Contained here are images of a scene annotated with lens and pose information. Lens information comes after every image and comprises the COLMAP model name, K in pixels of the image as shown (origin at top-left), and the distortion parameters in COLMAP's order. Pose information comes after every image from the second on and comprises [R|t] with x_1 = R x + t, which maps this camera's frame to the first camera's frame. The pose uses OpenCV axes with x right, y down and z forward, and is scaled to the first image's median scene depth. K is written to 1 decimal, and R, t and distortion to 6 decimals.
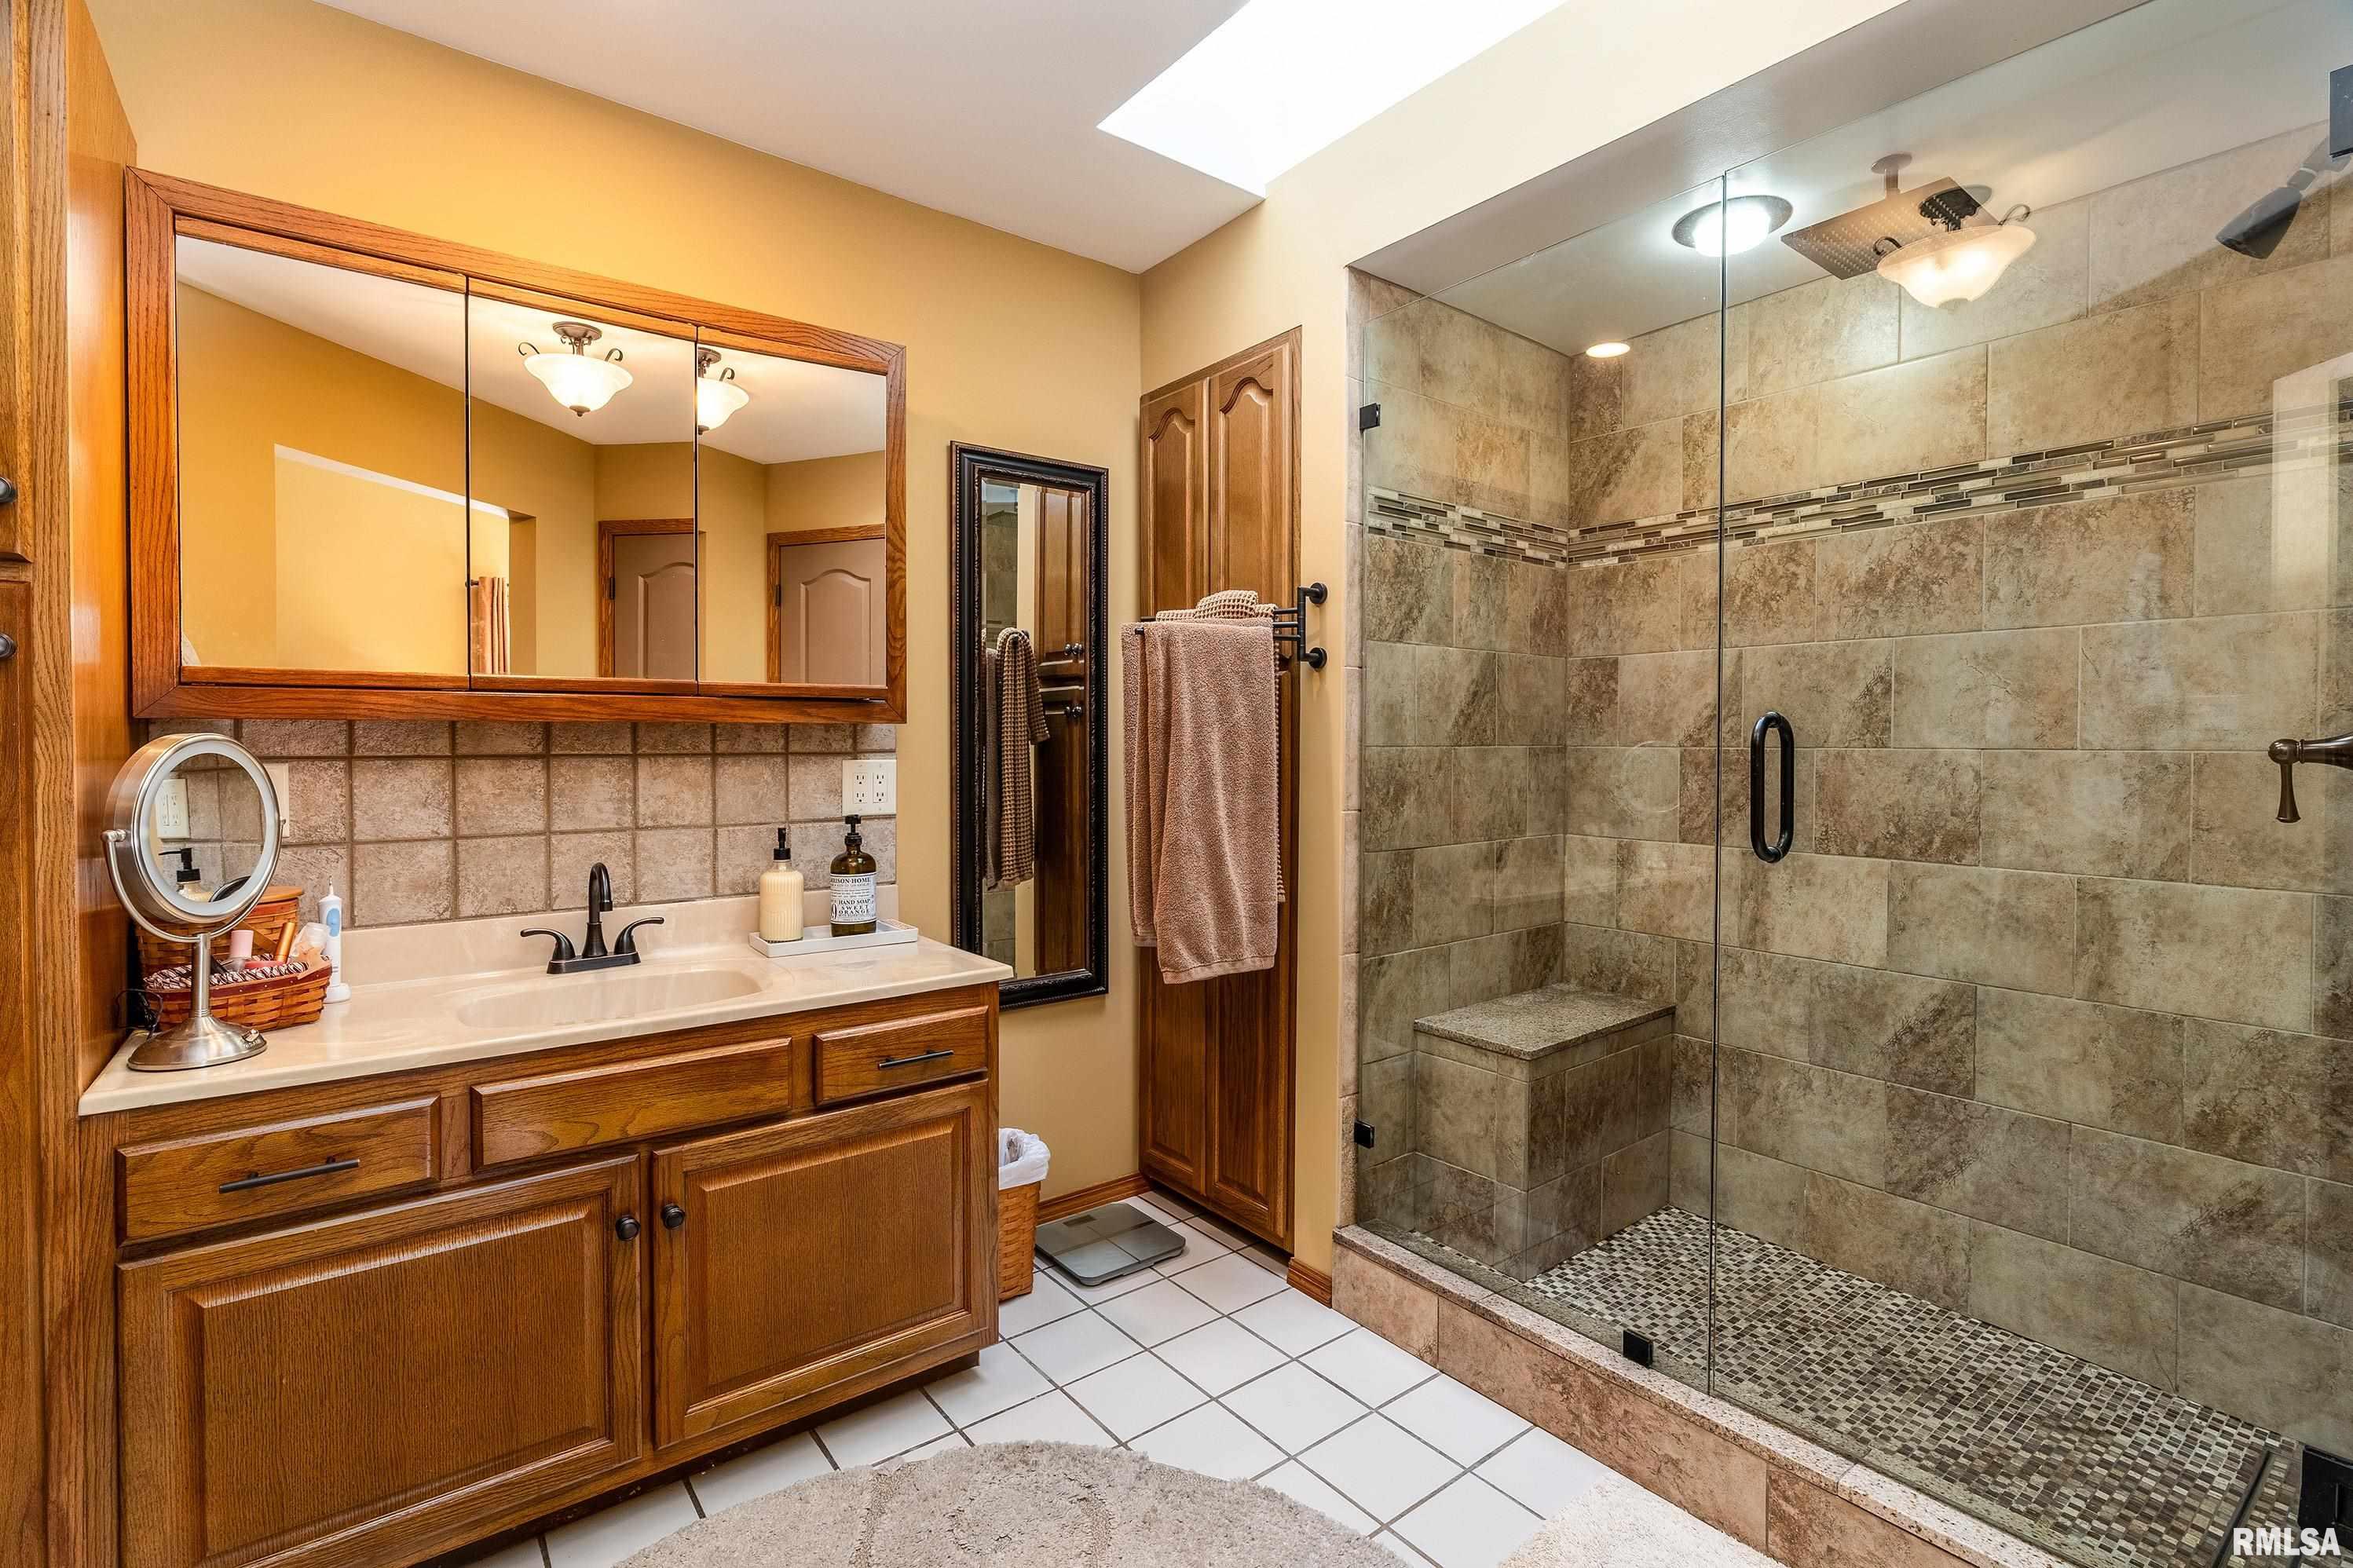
lens RADIAL K [[1074.2, 0, 1175.9], [0, 1074.2, 754.5], [0, 0, 1]] dist [-0.000594, -0.000087]
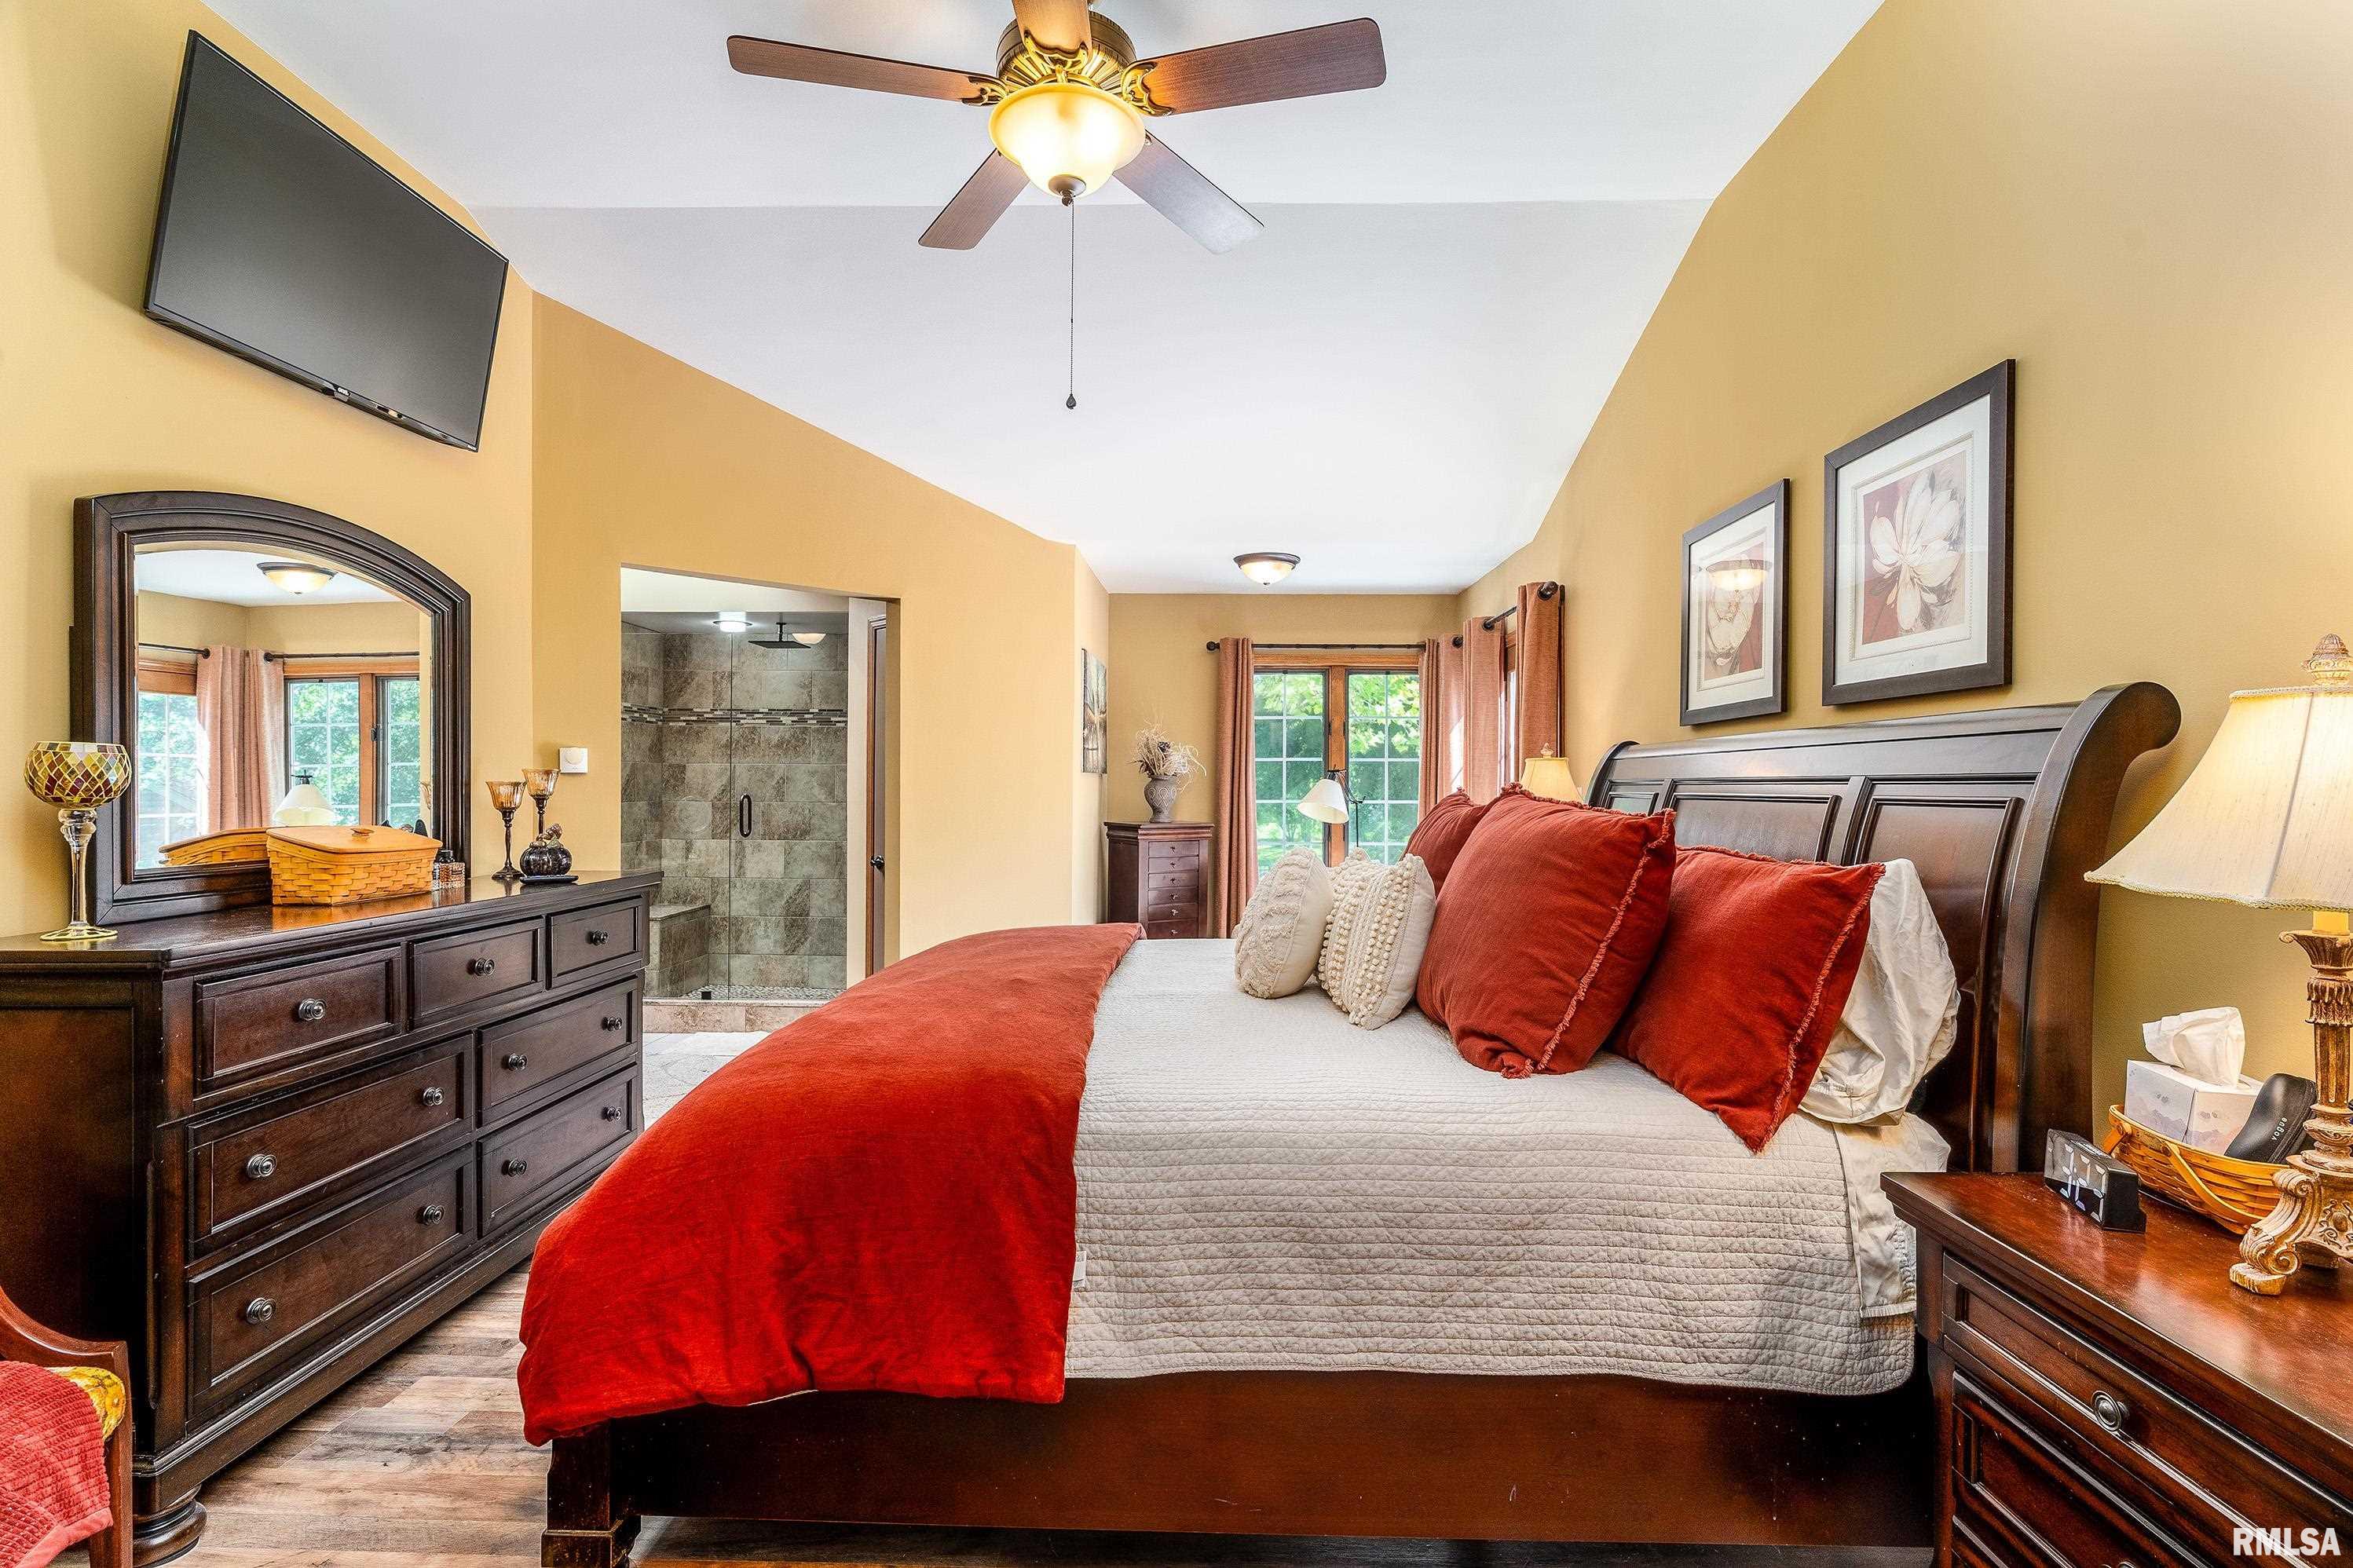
lens RADIAL K [[1061.0, 0, 1176.5], [0, 1061.0, 784.0], [0, 0, 1]] dist [0.000011, -0.000011]
pose [[0.634169, 0.000049, 0.773195, -0.860396], [0.006740, 0.999962, -0.005592, -0.030791], [-0.773165, 0.008757, 0.634144, -1.599166]]
